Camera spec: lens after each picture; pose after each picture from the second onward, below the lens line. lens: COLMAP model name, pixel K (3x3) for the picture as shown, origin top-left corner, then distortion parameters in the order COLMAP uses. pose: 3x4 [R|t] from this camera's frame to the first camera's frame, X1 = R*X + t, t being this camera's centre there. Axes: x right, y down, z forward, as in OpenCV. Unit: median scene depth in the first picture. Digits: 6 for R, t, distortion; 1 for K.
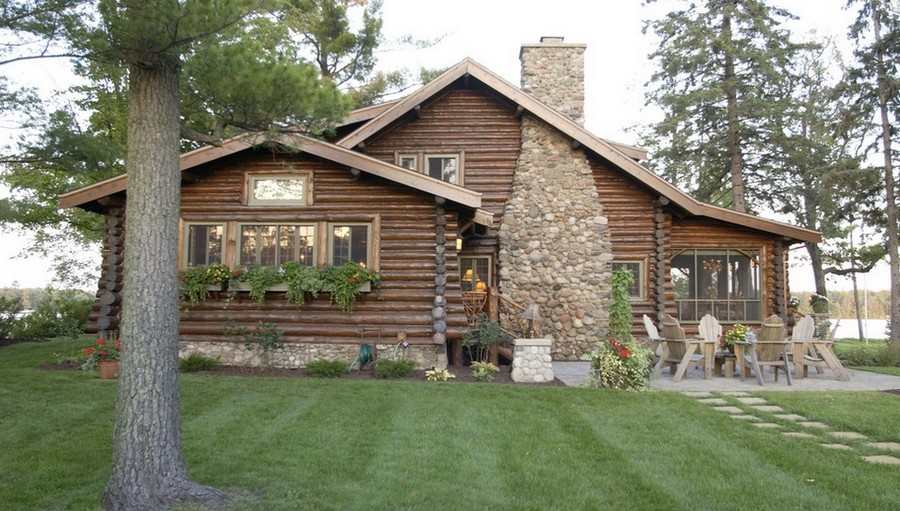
lens RADIAL K [[786.5, 0, 447.8], [0, 786.5, 267.9], [0, 0, 1]] dist [-0.073342, 0.008084]
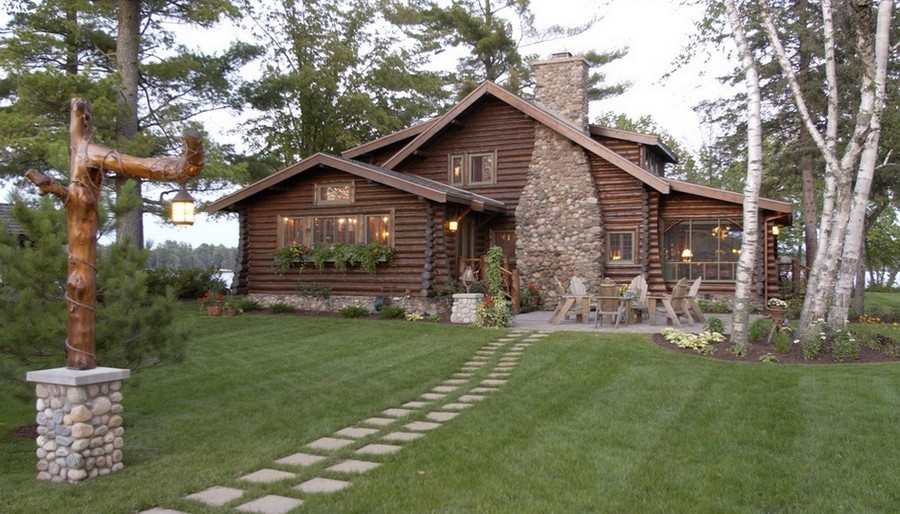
lens RADIAL K [[806.4, 0, 449.4], [0, 806.4, 283.5], [0, 0, 1]] dist [-0.086788, -0.002062]
pose [[0.921316, 0.000097, -0.388813, 0.488261], [0.029694, 0.997062, 0.070611, -0.025657], [0.387678, -0.076600, 0.918607, -0.283759]]
